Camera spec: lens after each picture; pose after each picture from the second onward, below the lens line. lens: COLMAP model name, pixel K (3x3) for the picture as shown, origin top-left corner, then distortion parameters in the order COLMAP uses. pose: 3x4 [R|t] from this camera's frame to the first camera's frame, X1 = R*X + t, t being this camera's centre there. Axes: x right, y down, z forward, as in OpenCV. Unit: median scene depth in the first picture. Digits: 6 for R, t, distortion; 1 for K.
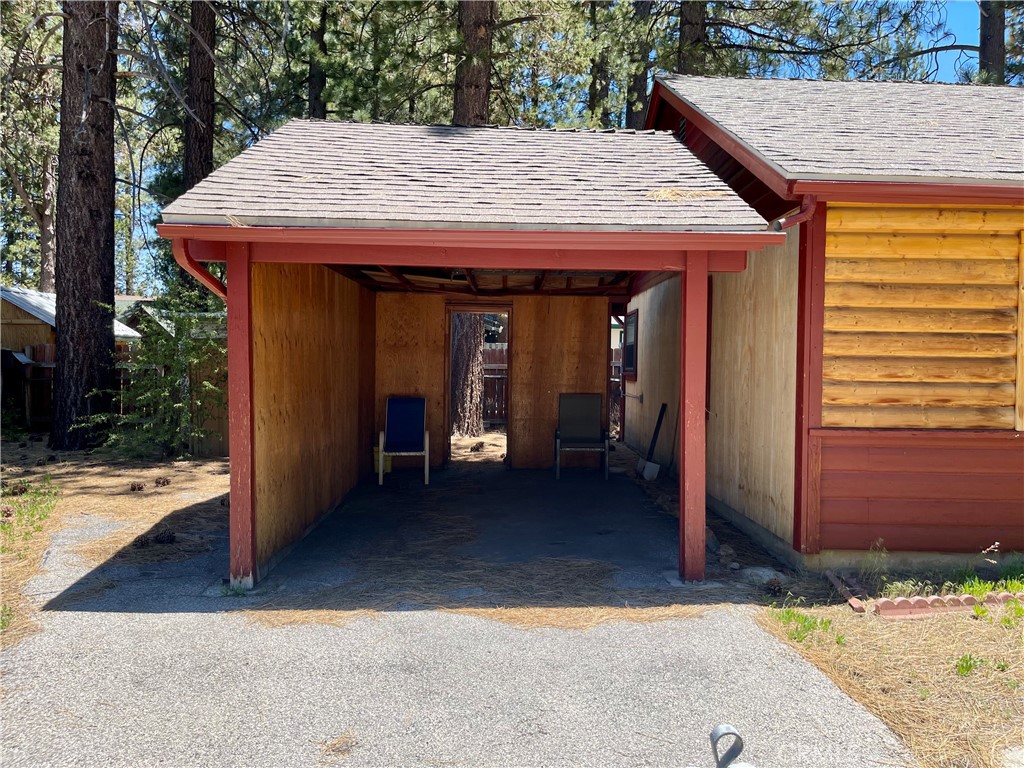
lens RADIAL K [[759.4, 0, 512.0], [0, 759.4, 384.0], [0, 0, 1]] dist [0.015271, -0.004102]
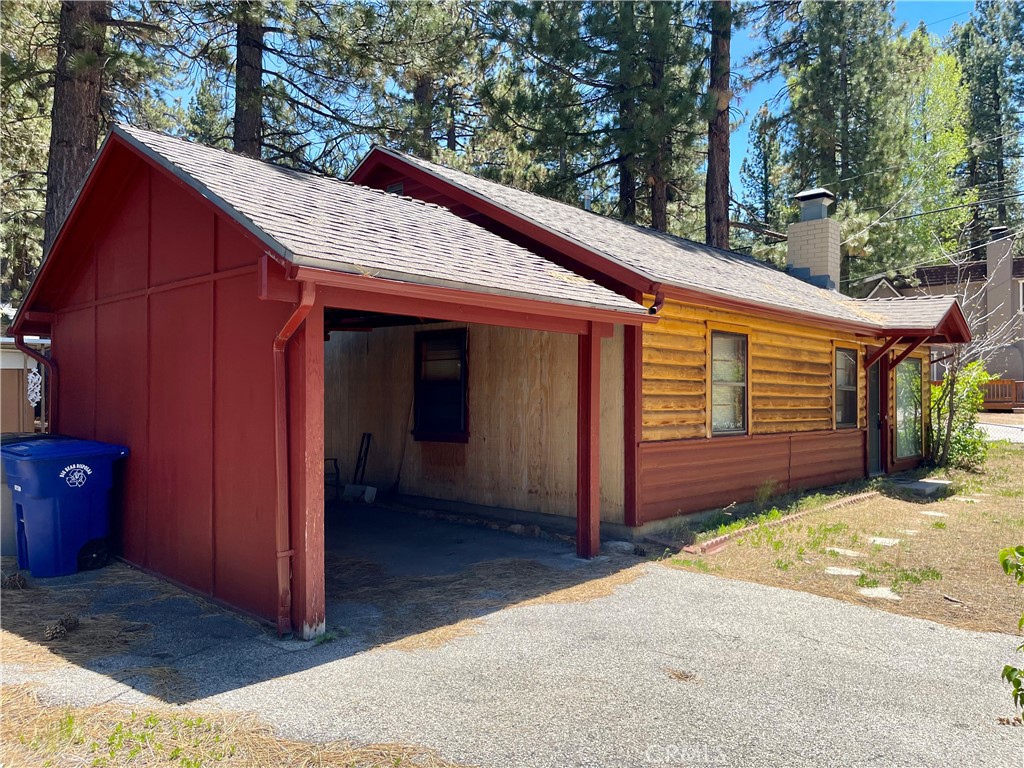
lens RADIAL K [[759.4, 0, 512.0], [0, 759.4, 384.0], [0, 0, 1]] dist [0.015271, -0.004102]
pose [[0.704336, 0.002222, 0.709863, -0.859016], [0.022162, 0.999439, -0.025118, -0.026125], [-0.709521, 0.033423, 0.703892, 0.116406]]
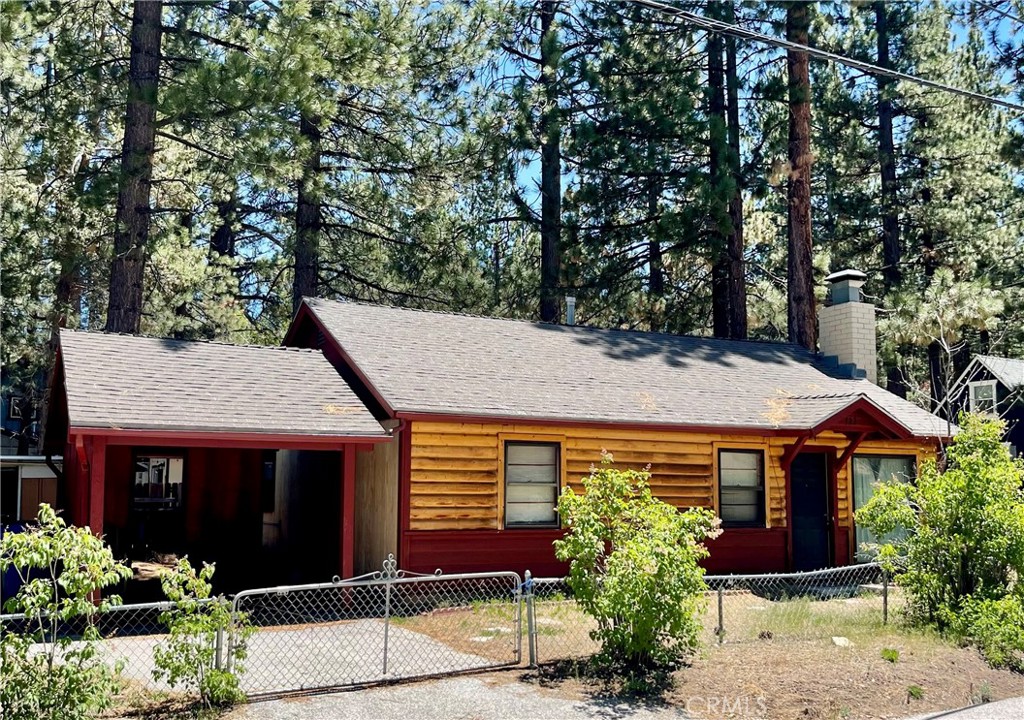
lens RADIAL K [[975.7, 0, 509.6], [0, 975.7, 391.4], [0, 0, 1]] dist [0.163694, 0.002372]
pose [[0.890618, 0.039938, 0.452995, -0.532464], [0.017958, 0.992270, -0.122790, 0.015471], [-0.454397, 0.117493, 0.883017, -1.415461]]
